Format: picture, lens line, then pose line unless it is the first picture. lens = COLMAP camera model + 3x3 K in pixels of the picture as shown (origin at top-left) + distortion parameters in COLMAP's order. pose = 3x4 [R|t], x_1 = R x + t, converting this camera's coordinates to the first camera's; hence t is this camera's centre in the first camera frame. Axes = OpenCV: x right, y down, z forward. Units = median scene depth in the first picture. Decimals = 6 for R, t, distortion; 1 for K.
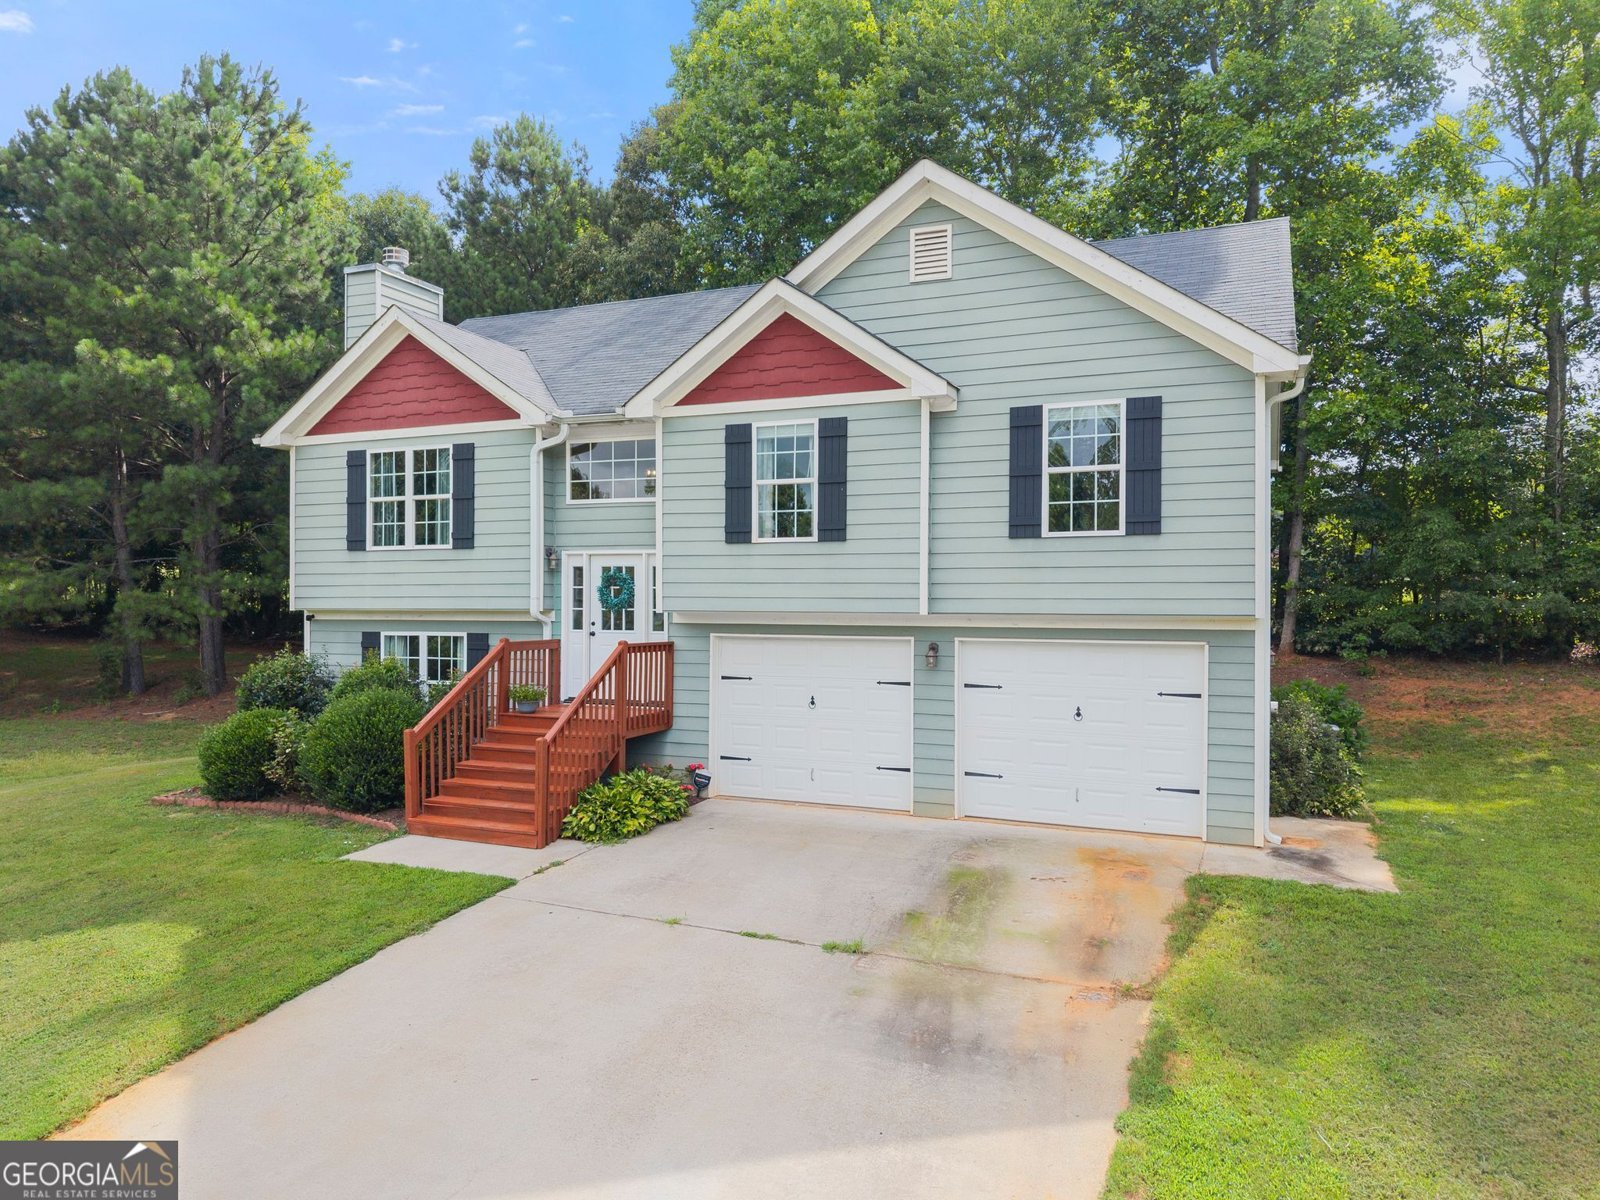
lens RADIAL K [[1081.6, 0, 800.0], [0, 1081.6, 600.0], [0, 0, 1]] dist [0.053631, -0.130950]
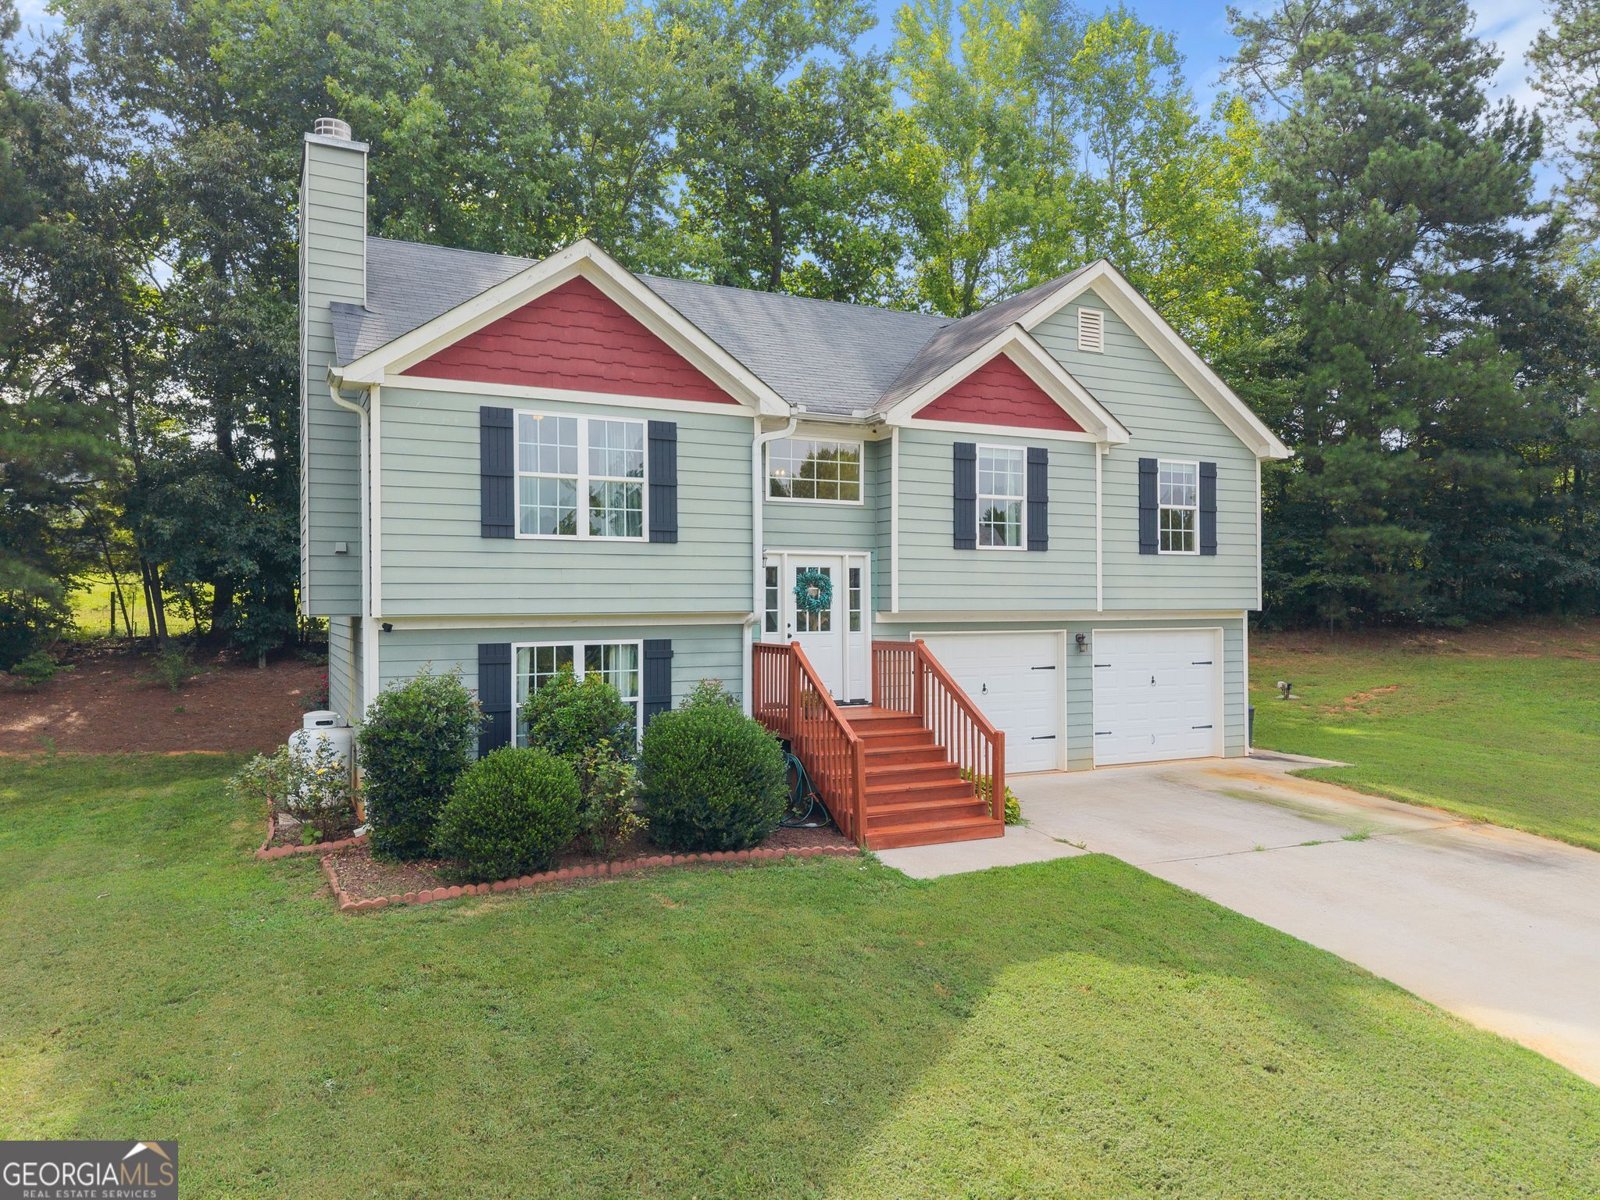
lens RADIAL K [[1066.2, 0, 784.0], [0, 1066.2, 597.8], [0, 0, 1]] dist [0.017368, -0.000270]
pose [[0.659635, -0.000385, 0.751586, -0.914848], [0.004224, 0.999986, -0.003195, 0.000008], [-0.751575, 0.005282, 0.659627, 0.377767]]
